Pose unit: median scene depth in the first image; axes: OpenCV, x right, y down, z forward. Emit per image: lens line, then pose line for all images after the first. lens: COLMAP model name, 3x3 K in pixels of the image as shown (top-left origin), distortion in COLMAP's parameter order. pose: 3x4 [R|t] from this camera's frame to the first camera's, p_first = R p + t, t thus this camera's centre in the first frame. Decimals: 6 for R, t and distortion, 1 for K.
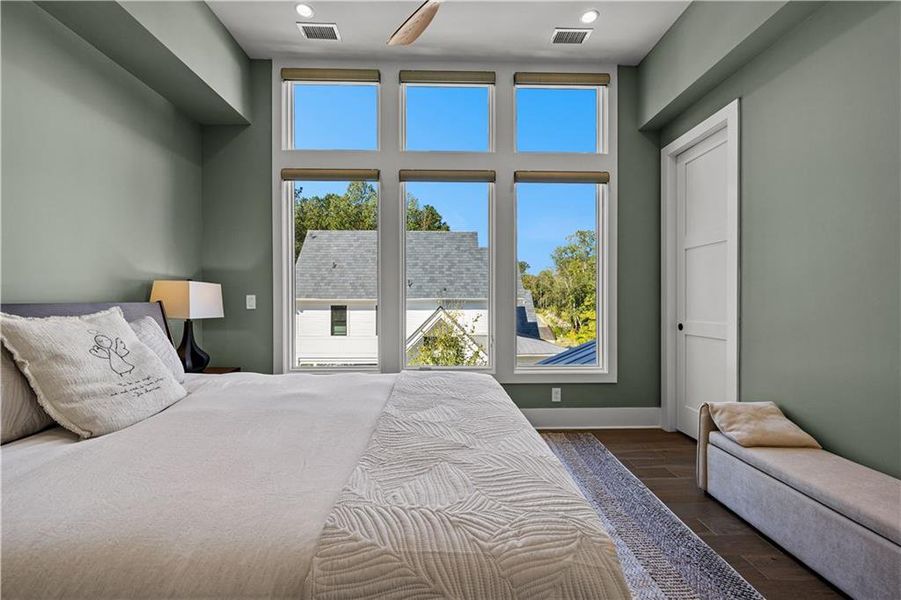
lens RADIAL K [[379.2, 0, 453.6], [0, 379.2, 303.1], [0, 0, 1]] dist [0.002392, 0.000858]
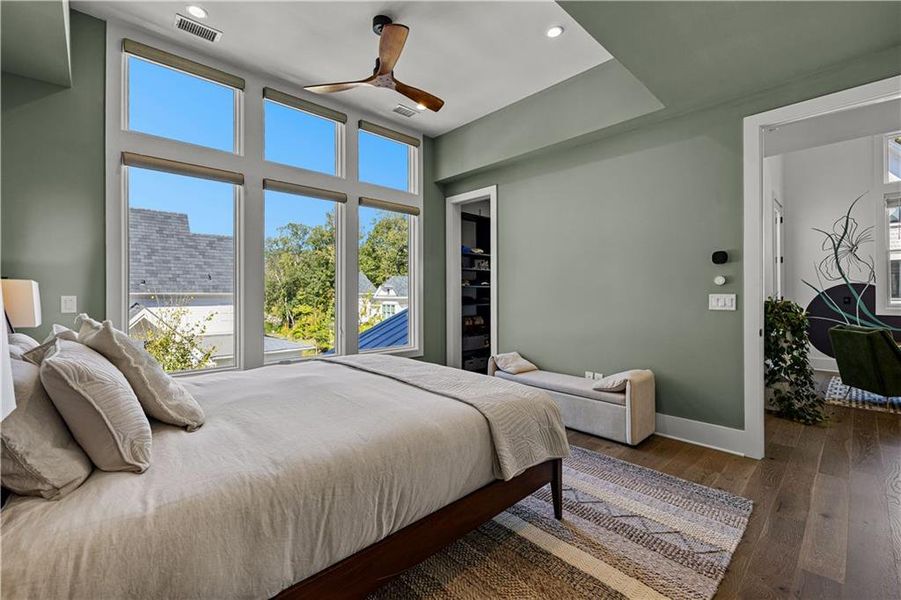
lens RADIAL K [[384.6, 0, 443.7], [0, 384.6, 293.7], [0, 0, 1]] dist [0.003745, 0.000416]
pose [[0.758869, -0.001432, 0.651241, -0.139396], [0.006669, 0.999962, -0.005573, -0.004574], [-0.651209, 0.008573, 0.758850, -0.046113]]
